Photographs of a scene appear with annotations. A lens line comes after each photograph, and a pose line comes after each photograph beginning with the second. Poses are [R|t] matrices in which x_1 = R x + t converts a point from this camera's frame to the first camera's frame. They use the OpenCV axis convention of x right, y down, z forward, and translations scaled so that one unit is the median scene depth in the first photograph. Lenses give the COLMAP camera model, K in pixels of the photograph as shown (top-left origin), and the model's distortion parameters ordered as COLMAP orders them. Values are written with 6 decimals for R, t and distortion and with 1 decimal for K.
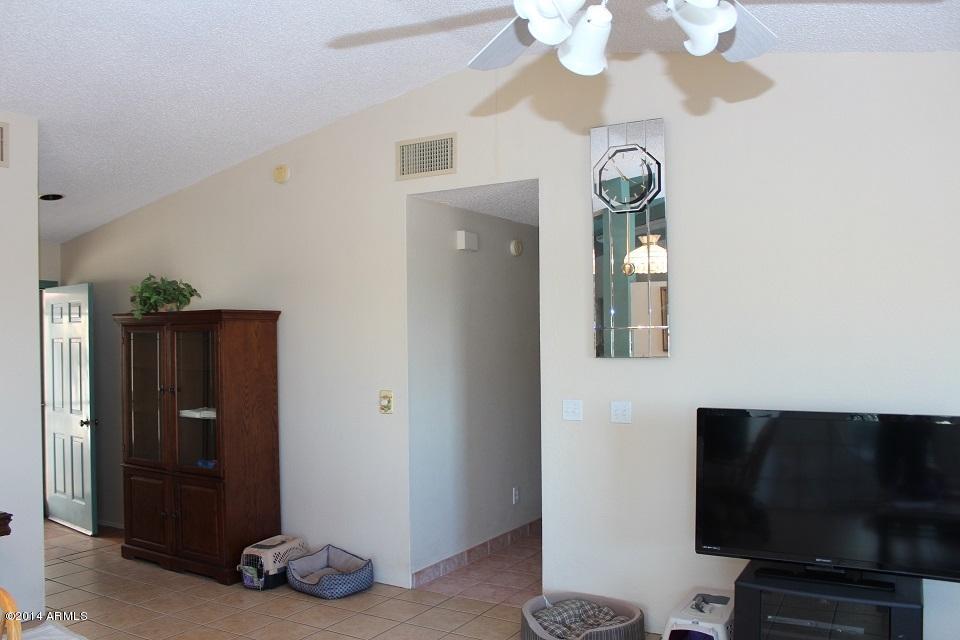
lens RADIAL K [[817.2, 0, 478.0], [0, 817.2, 323.3], [0, 0, 1]] dist [-0.078579, 0.000296]
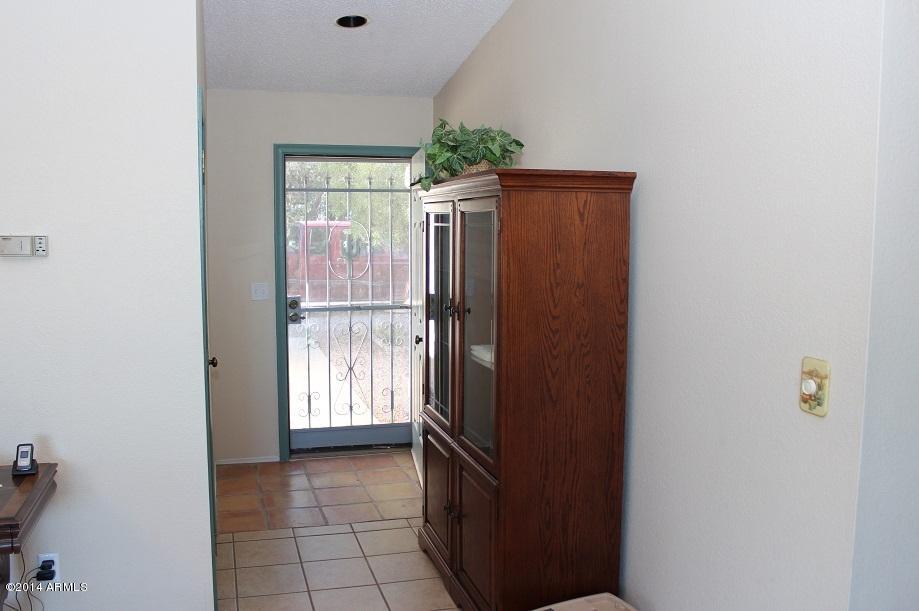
lens RADIAL K [[782.3, 0, 461.7], [0, 782.3, 312.3], [0, 0, 1]] dist [-0.078579, 0.000296]
pose [[0.734410, 0.084081, -0.673478, 0.013216], [0.005035, 0.991595, 0.129286, 0.008875], [0.678687, -0.098340, 0.727814, 0.582711]]
